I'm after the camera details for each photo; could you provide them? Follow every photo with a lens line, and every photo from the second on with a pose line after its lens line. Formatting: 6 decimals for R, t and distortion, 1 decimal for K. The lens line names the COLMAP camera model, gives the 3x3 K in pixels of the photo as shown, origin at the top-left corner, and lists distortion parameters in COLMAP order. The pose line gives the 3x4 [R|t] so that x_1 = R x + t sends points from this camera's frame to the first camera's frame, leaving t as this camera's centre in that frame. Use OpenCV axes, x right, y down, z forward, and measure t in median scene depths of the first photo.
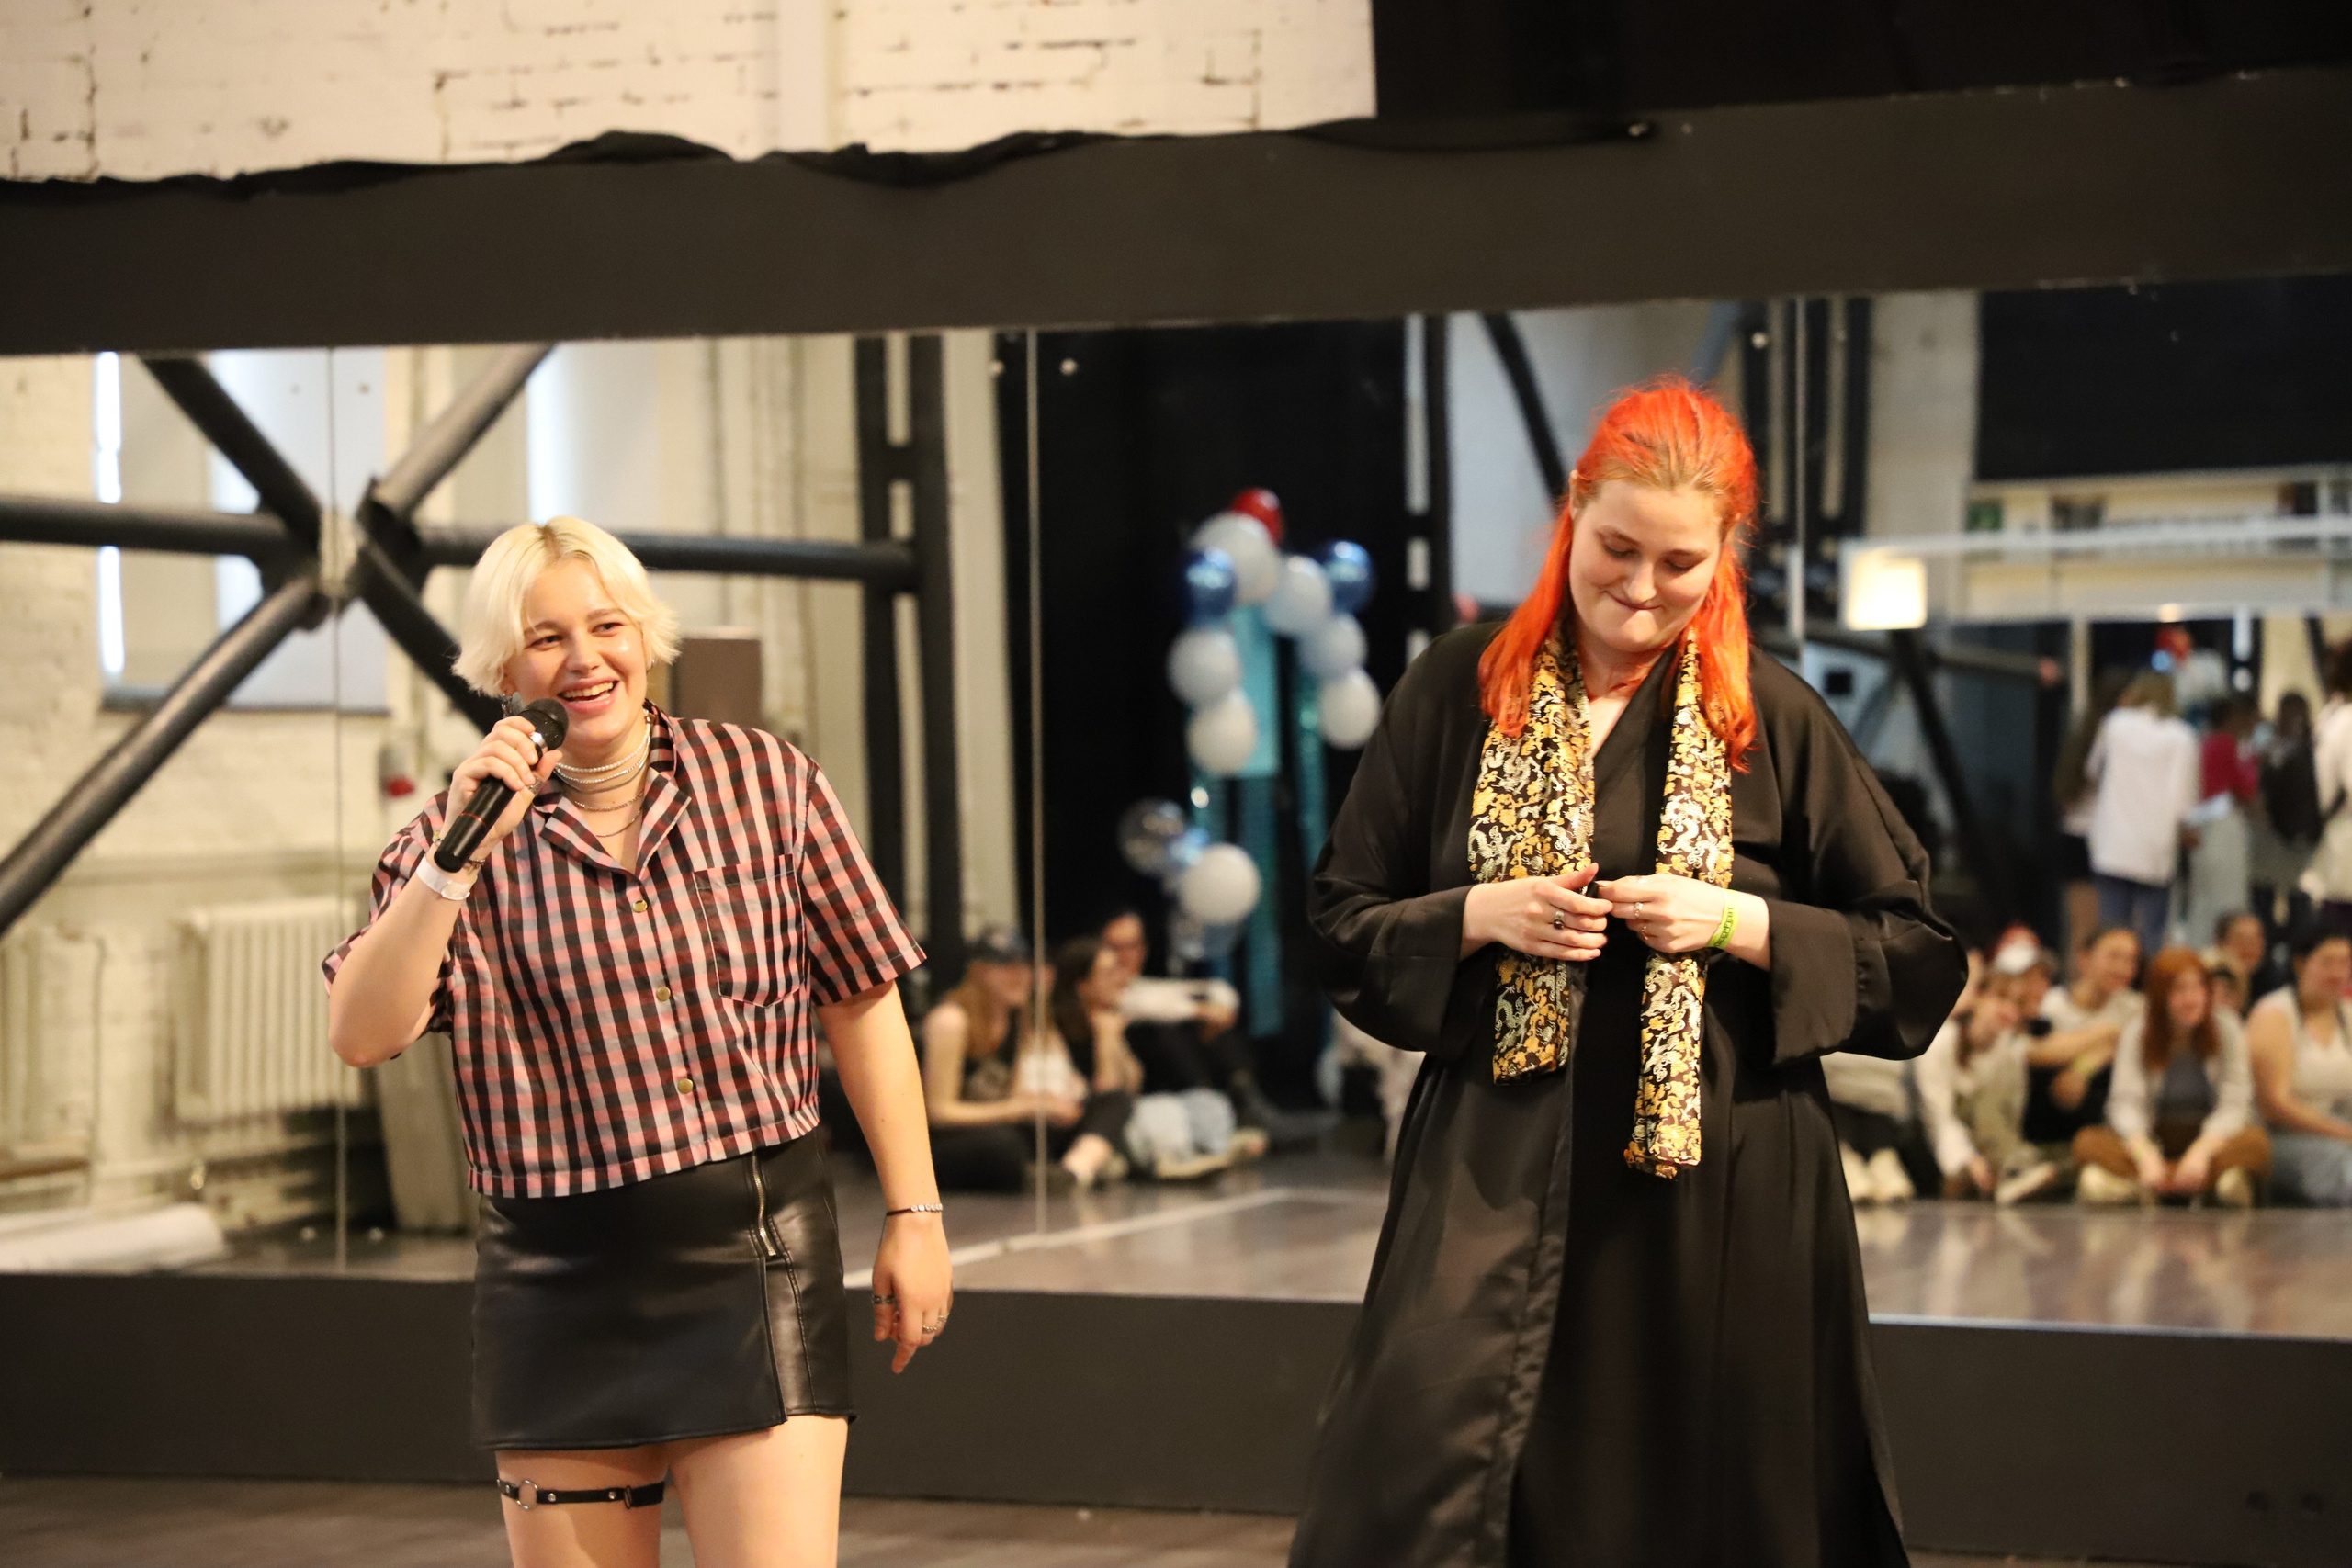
lens RADIAL K [[6919.4, 0, 1176.0], [0, 6919.4, 784.0], [0, 0, 1]] dist [0.778831, -1.750070]
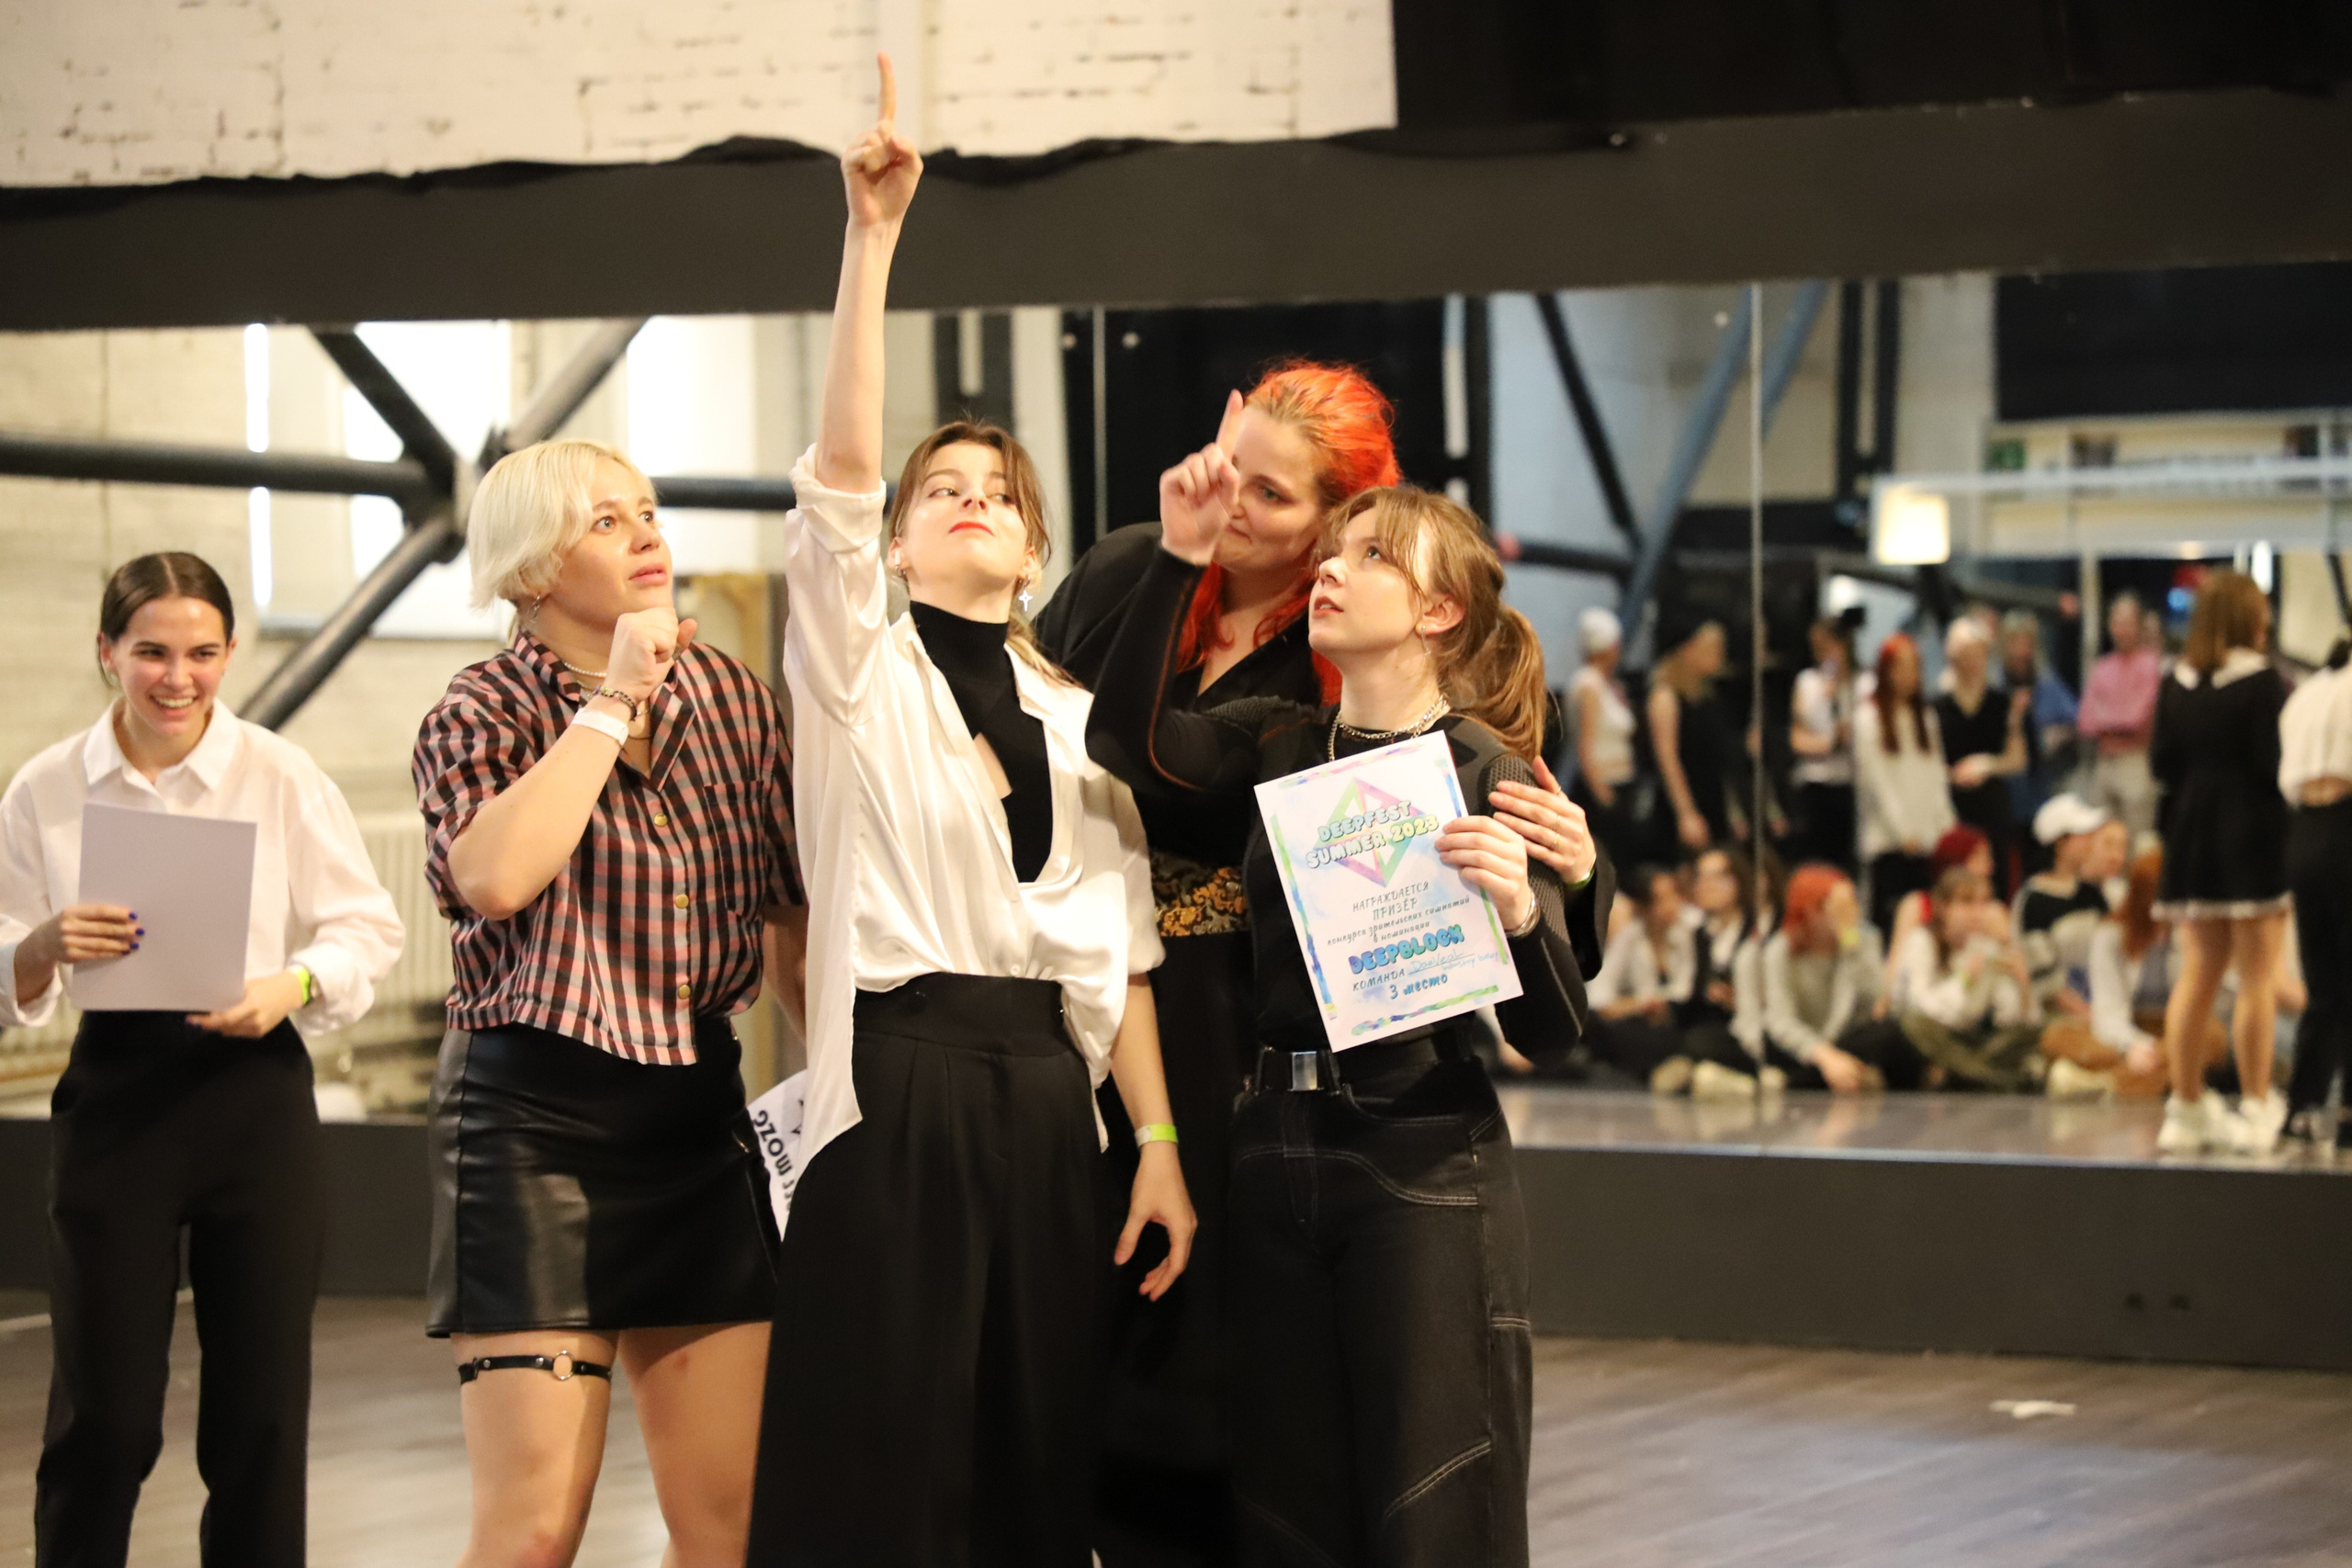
lens RADIAL K [[6919.4, 0, 1176.0], [0, 6919.4, 784.0], [0, 0, 1]] dist [0.778831, -1.750070]
pose [[0.999968, 0.001476, -0.007859, 0.001143], [-0.001400, 0.999953, 0.009560, 0.002718], [0.007873, -0.009549, 0.999923, -0.145889]]
